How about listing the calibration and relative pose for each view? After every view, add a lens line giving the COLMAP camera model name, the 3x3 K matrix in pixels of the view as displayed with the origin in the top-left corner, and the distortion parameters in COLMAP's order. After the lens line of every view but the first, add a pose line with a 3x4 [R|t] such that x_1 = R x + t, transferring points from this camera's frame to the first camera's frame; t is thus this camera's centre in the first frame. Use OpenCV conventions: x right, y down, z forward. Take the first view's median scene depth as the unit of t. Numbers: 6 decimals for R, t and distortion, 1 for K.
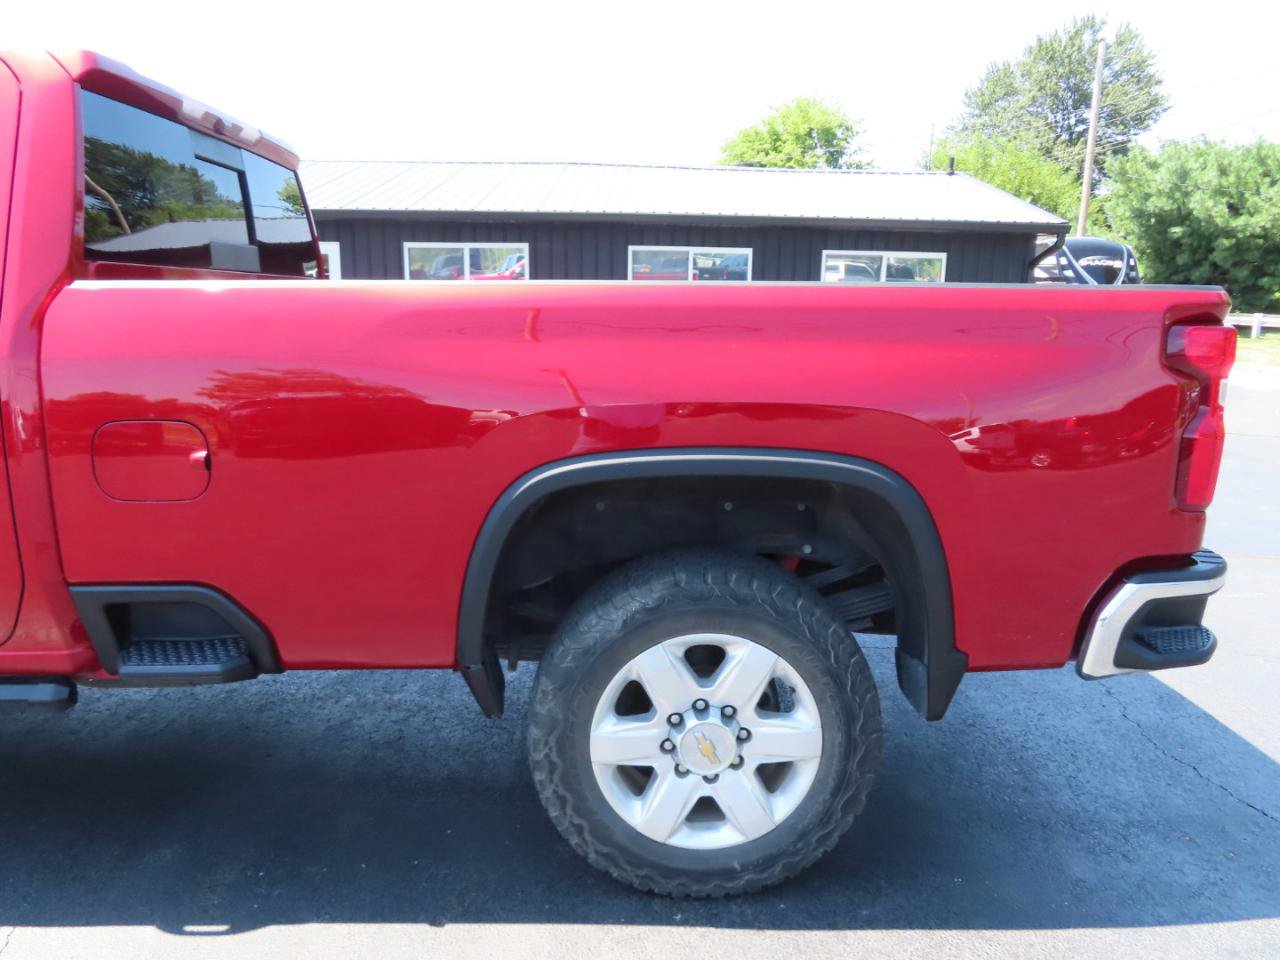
lens RADIAL K [[920.8, 0, 646.6], [0, 920.8, 484.6], [0, 0, 1]] dist [-0.008591, -0.000216]
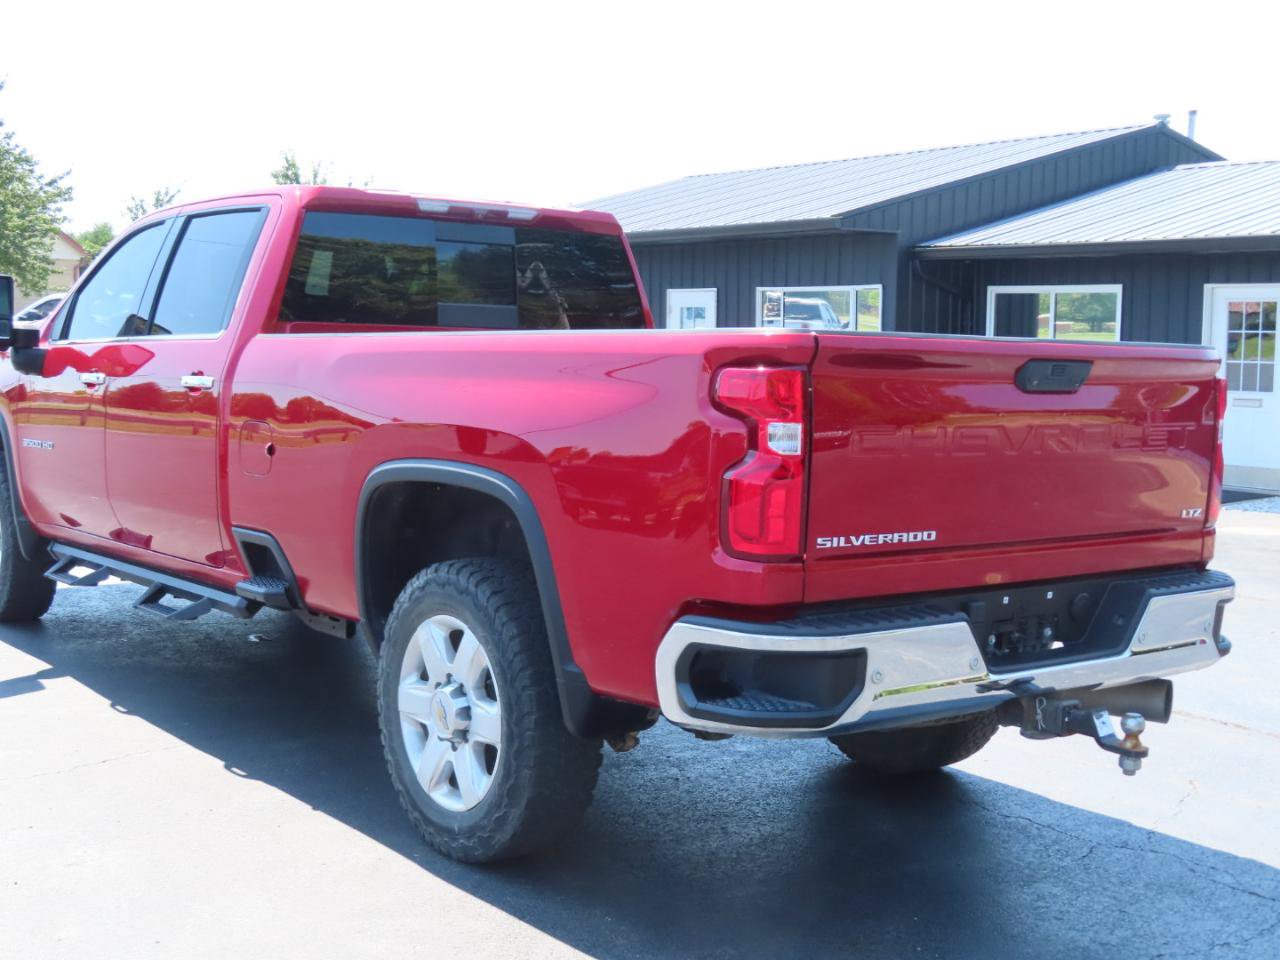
lens RADIAL K [[1601.5, 0, 635.1], [0, 1601.5, 479.0], [0, 0, 1]] dist [-0.015335, 0.028317]
pose [[0.599153, 0.063763, -0.798091, 1.796540], [-0.161942, 0.985871, -0.042809, 0.033636], [0.784086, 0.154894, 0.601014, -0.095038]]
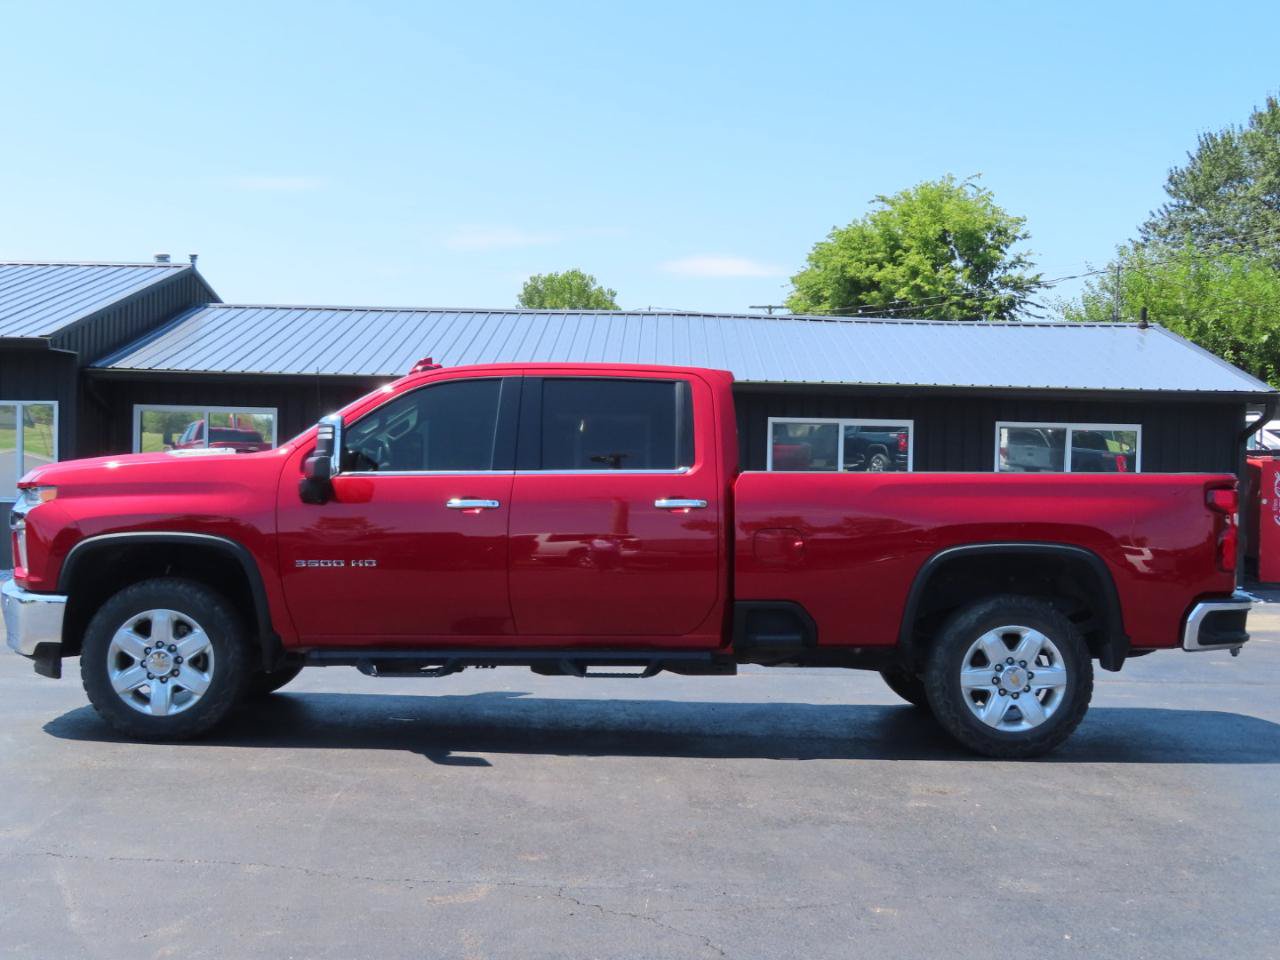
lens RADIAL K [[1661.0, 0, 640.0], [0, 1661.0, 480.0], [0, 0, 1]] dist [0.008194, -0.248287]
pose [[1.000000, -0.000500, -0.000478, -0.801223], [0.000397, 0.980501, -0.196514, 0.580791], [0.000567, 0.196513, 0.980501, -2.890445]]
